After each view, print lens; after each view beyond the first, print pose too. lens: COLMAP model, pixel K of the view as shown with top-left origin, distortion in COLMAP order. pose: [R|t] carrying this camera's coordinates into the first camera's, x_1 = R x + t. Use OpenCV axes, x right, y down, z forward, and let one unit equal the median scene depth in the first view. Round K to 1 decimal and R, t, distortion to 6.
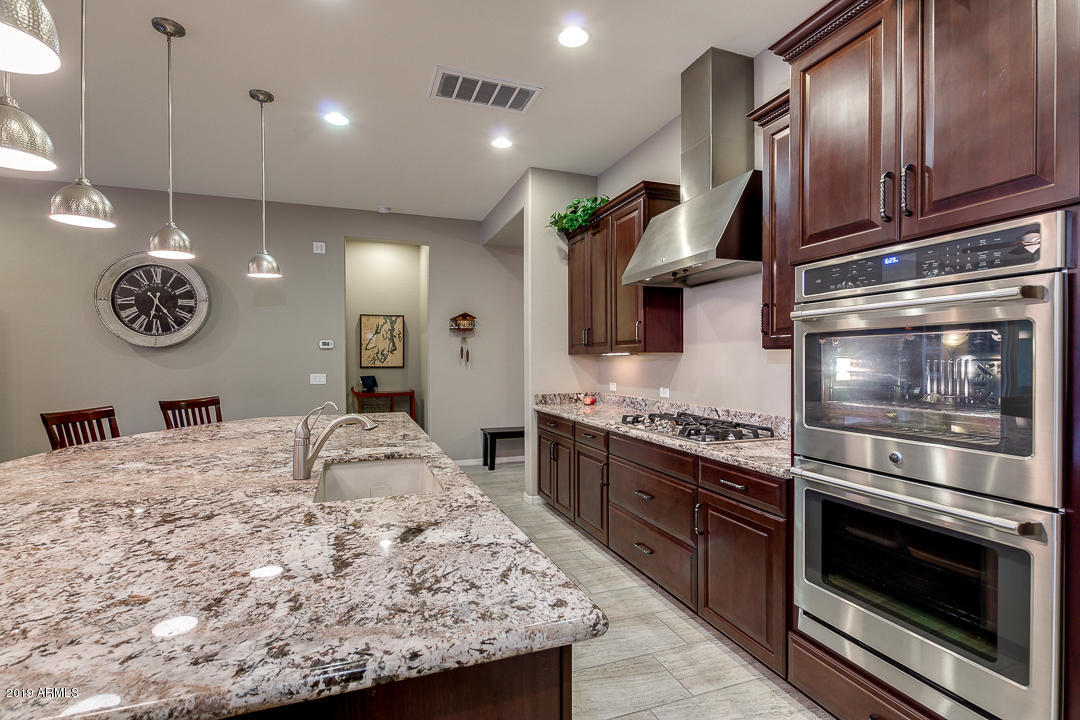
lens RADIAL K [[500.4, 0, 542.0], [0, 500.4, 364.1], [0, 0, 1]] dist [0.004129, 0.000128]
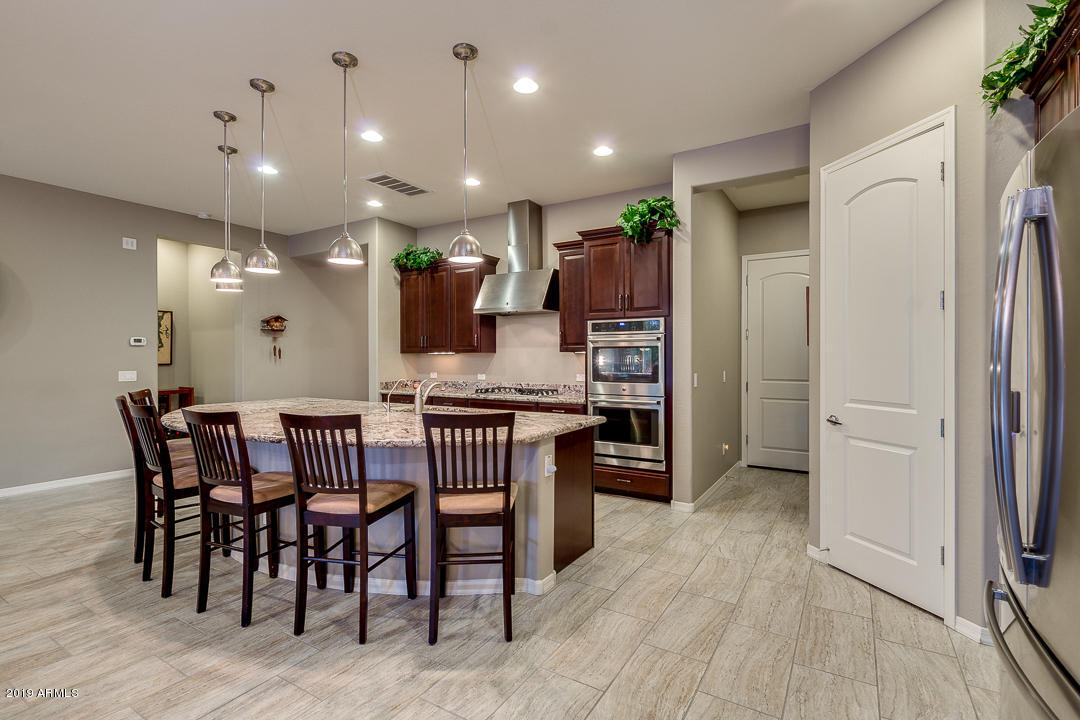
lens RADIAL K [[495.5, 0, 544.2], [0, 495.5, 362.7], [0, 0, 1]] dist [0.001414, -0.000129]
pose [[0.783705, -0.005258, 0.621111, -0.655394], [0.004190, 0.999986, 0.003179, 0.006136], [-0.621119, 0.000111, 0.783717, -0.448437]]
